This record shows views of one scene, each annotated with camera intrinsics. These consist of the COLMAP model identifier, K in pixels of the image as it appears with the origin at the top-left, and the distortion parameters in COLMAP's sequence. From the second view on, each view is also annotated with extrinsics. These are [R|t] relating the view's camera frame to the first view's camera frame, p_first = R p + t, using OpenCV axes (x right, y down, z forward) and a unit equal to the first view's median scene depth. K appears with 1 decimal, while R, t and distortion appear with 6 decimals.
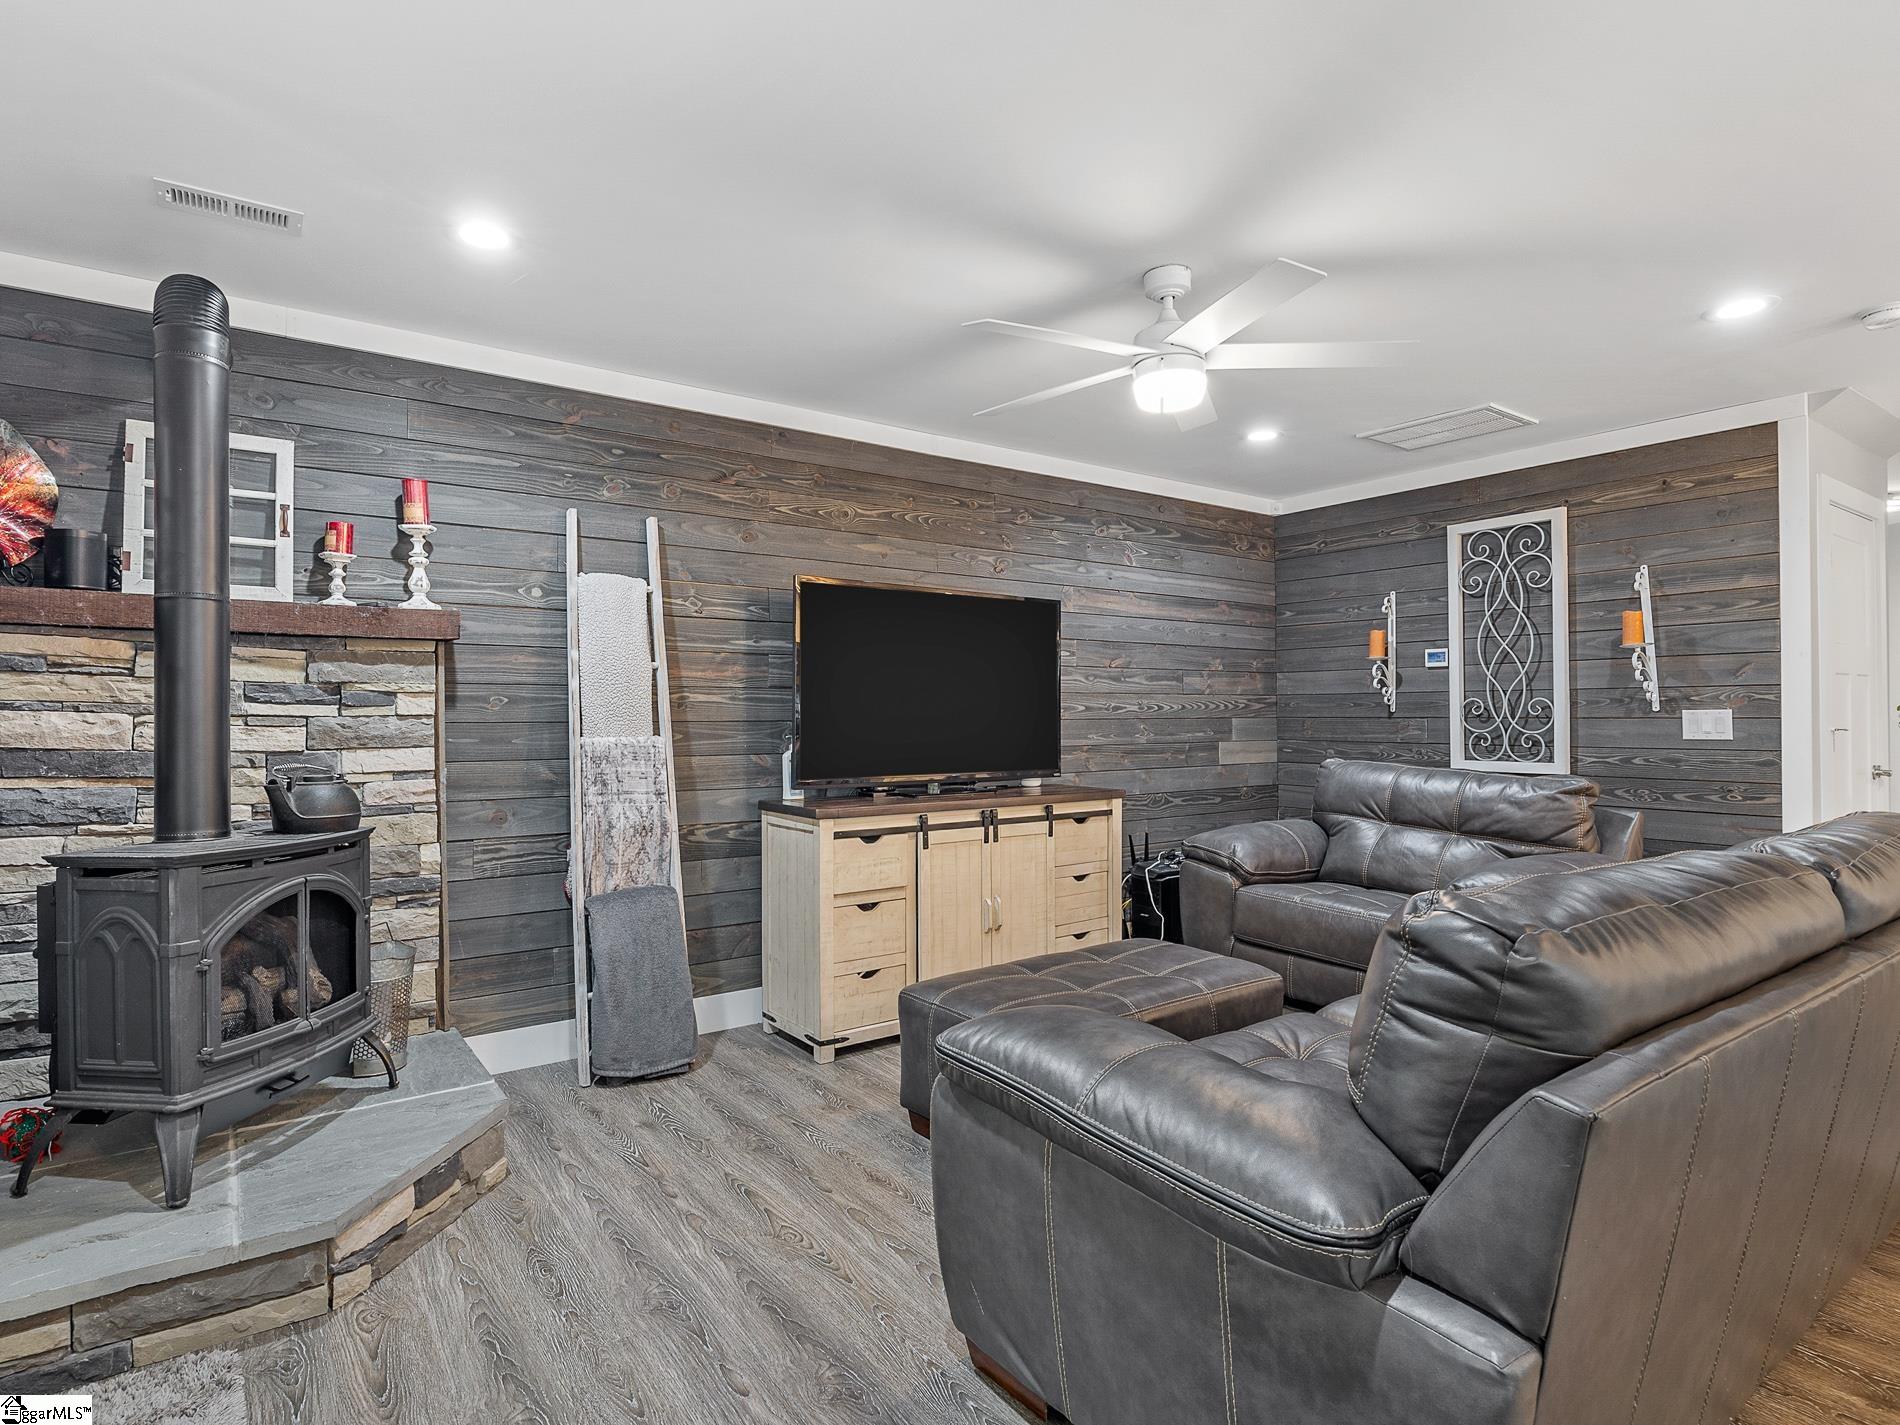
lens RADIAL K [[1027.3, 0, 875.9], [0, 1027.3, 715.8], [0, 0, 1]] dist [-0.006122, -0.000261]
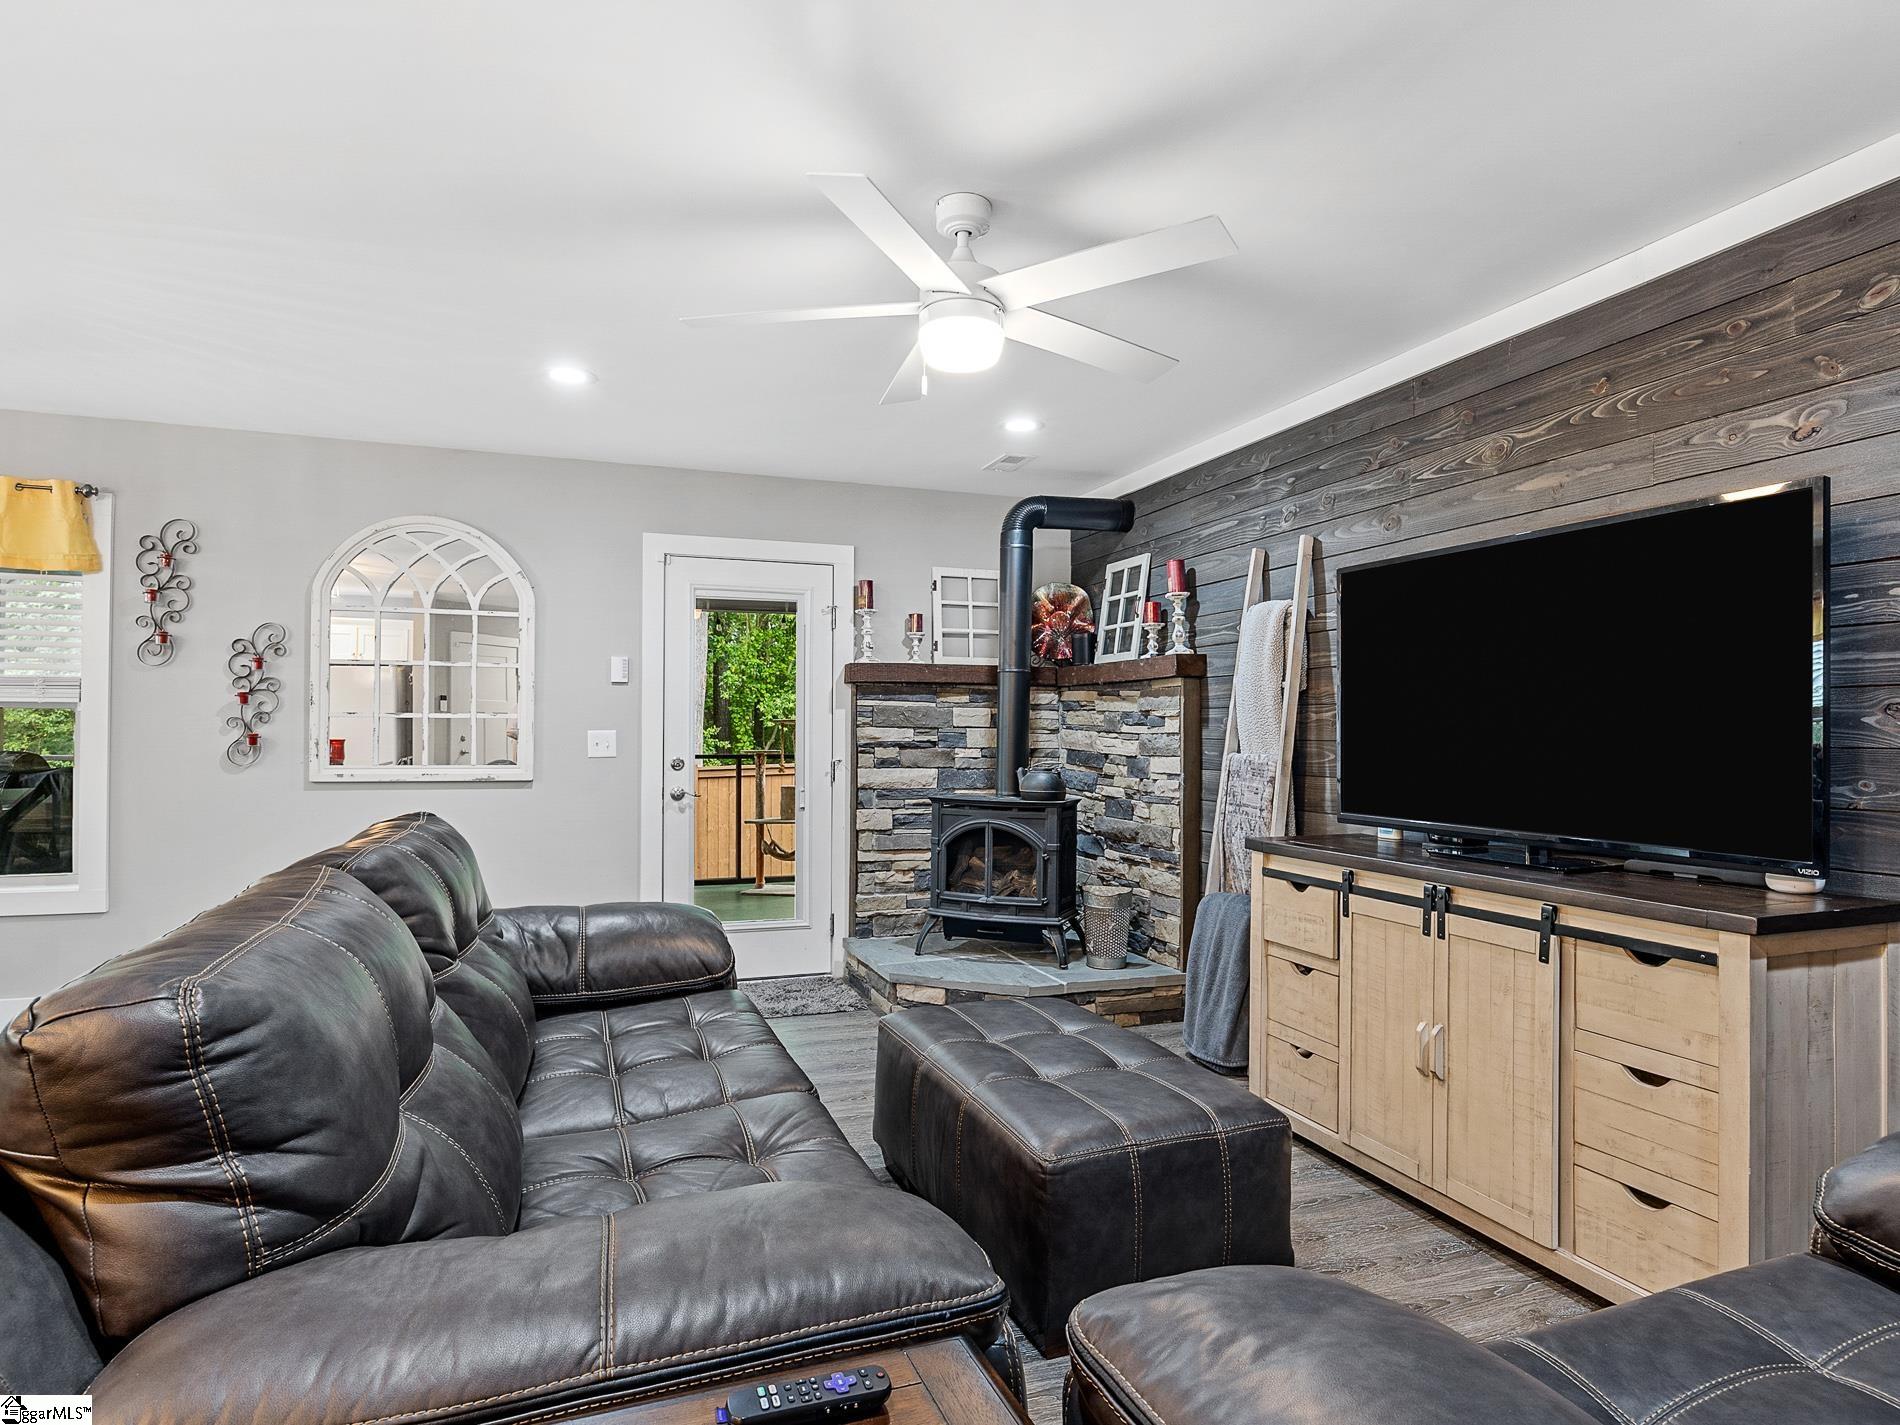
lens RADIAL K [[1038.6, 0, 946.4], [0, 1038.6, 724.7], [0, 0, 1]] dist [-0.001385, -0.000211]
pose [[-0.232775, -0.005859, -0.972513, 0.815277], [-0.004409, 0.999978, -0.004969, -0.002936], [0.972521, 0.003131, -0.232796, 0.868236]]
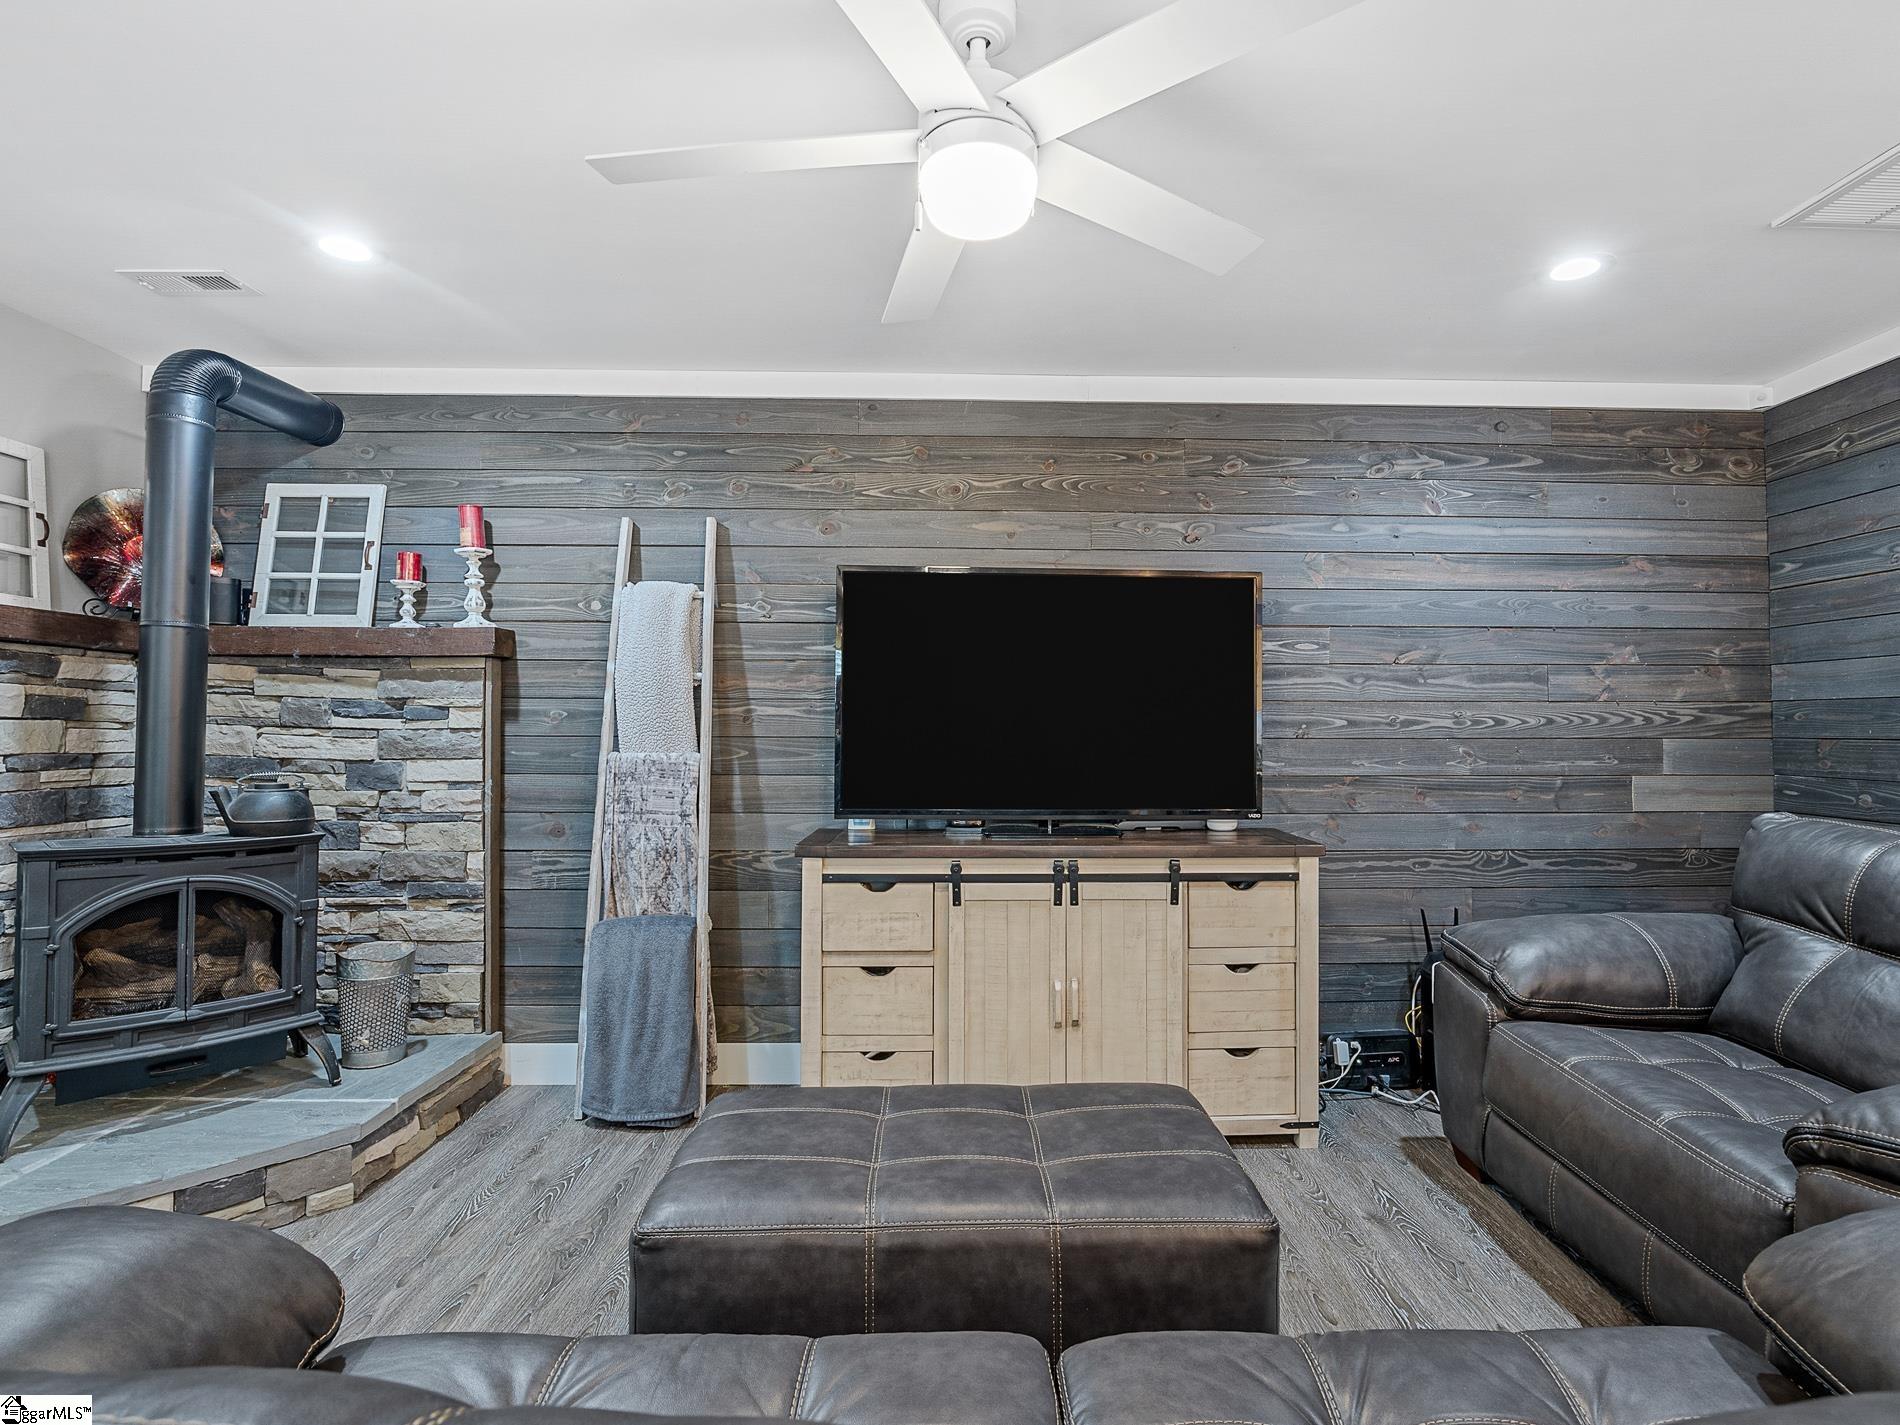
lens RADIAL K [[944.5, 0, 950.0], [0, 944.5, 712.5], [0, 0, 1]] dist [-0.015385, 0.000516]
pose [[0.836166, -0.004728, -0.548455, 0.419529], [-0.005137, 0.999851, -0.016452, -0.003152], [0.548452, 0.016574, 0.836018, 0.392365]]
